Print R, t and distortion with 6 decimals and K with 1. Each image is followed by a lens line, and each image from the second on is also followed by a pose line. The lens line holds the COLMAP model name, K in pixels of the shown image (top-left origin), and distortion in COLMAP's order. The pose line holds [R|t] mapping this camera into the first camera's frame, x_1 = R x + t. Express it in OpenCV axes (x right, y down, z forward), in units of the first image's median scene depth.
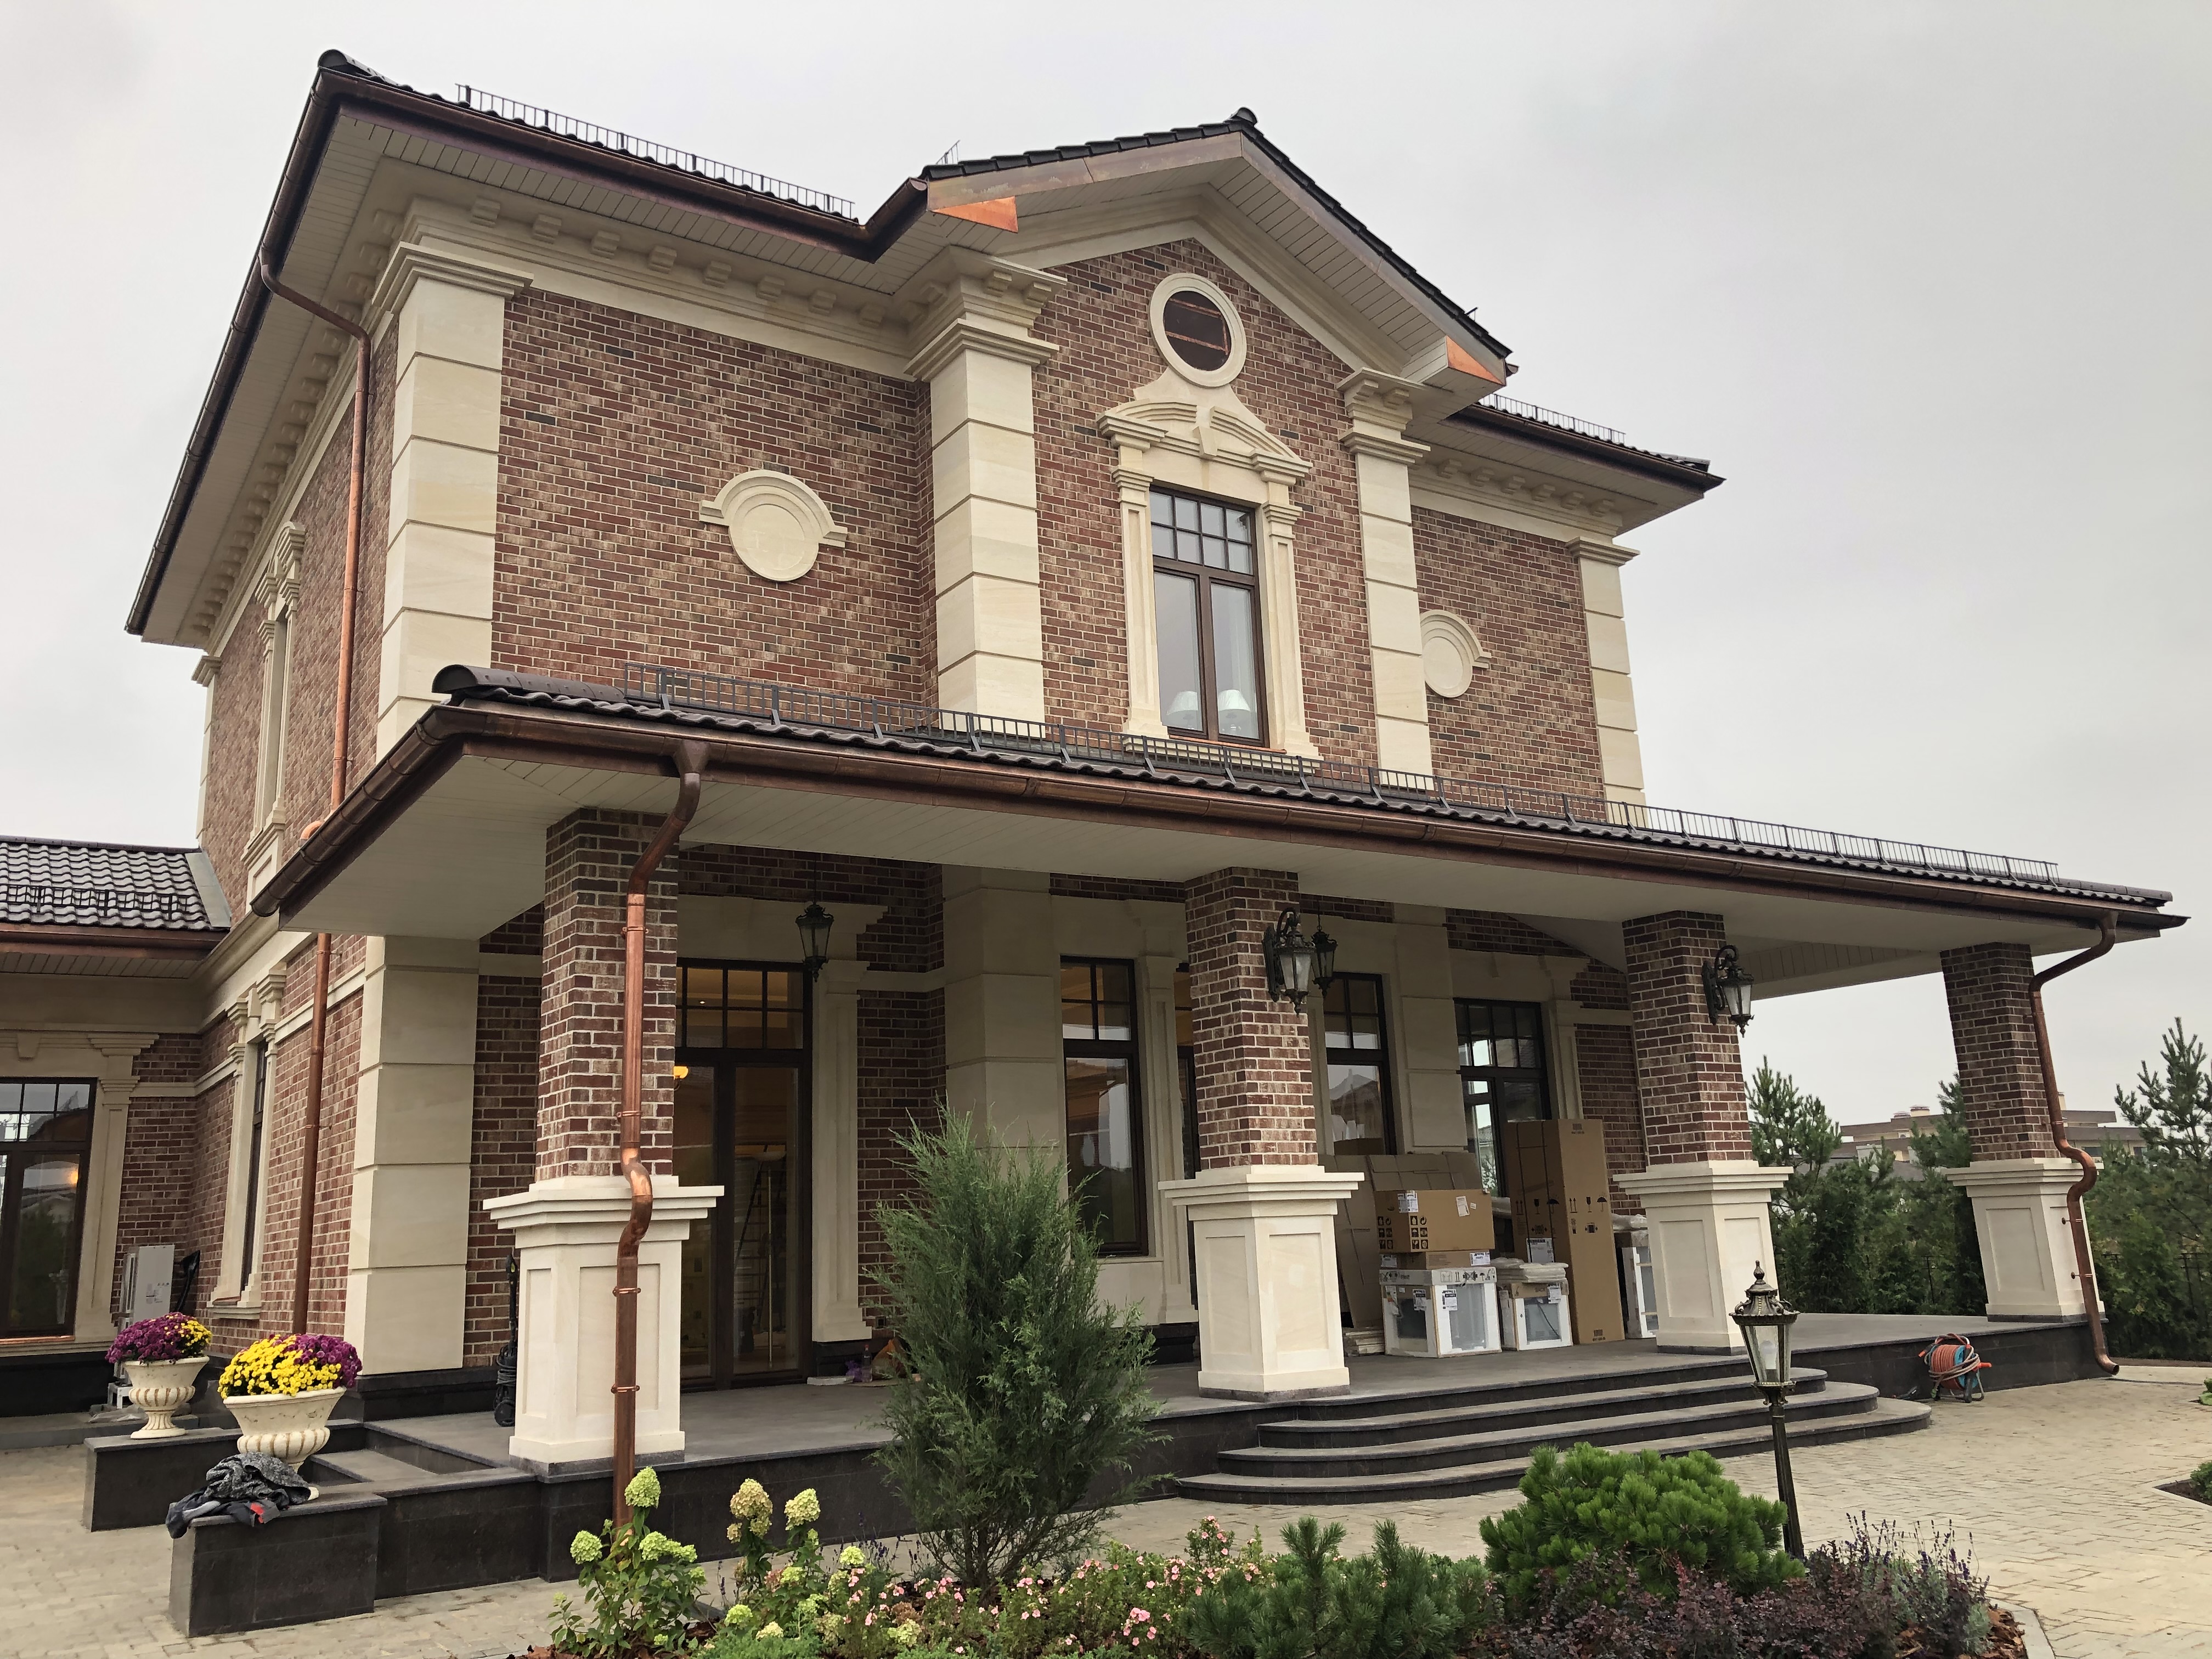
lens RADIAL K [[1769.5, 0, 1085.7], [0, 1769.5, 817.0], [0, 0, 1]] dist [-0.000005, 0.000584]
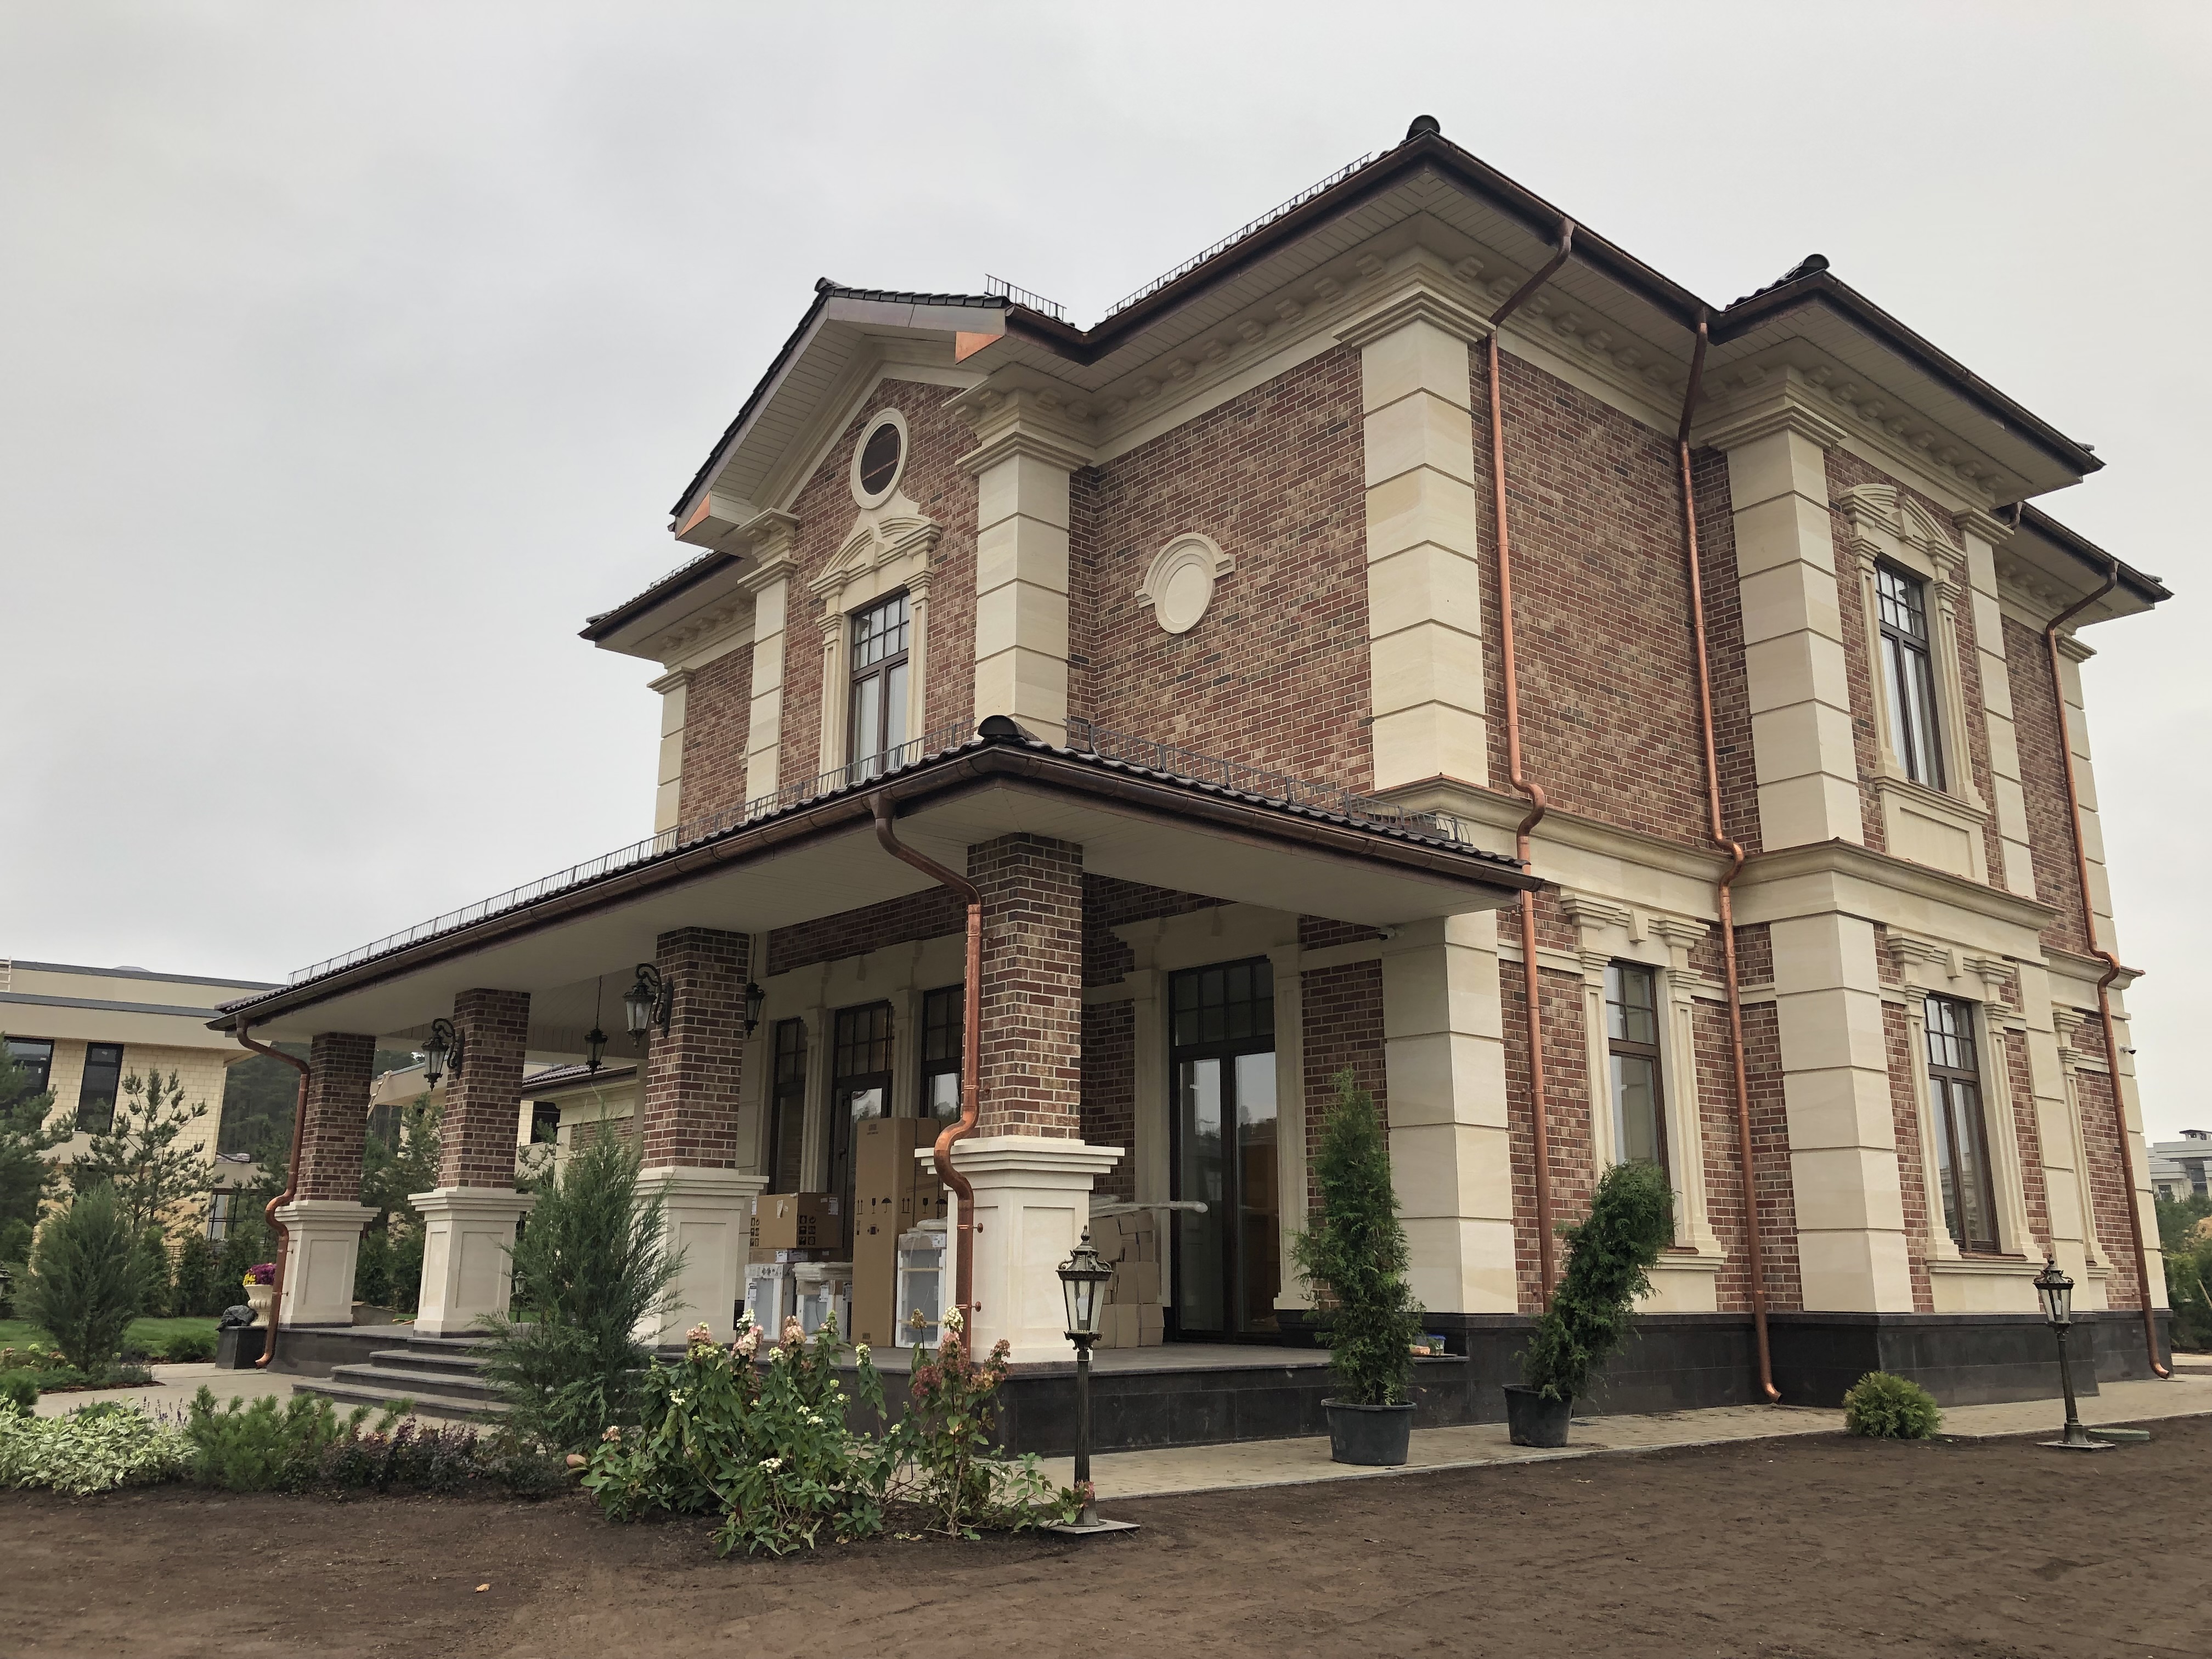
lens RADIAL K [[1769.5, 0, 1085.7], [0, 1769.5, 817.0], [0, 0, 1]] dist [-0.000005, 0.000584]
pose [[0.137401, -0.199527, -0.970211, 1.664484], [0.215863, 0.961990, -0.167266, 0.255224], [0.966708, -0.186451, 0.175249, 1.248702]]
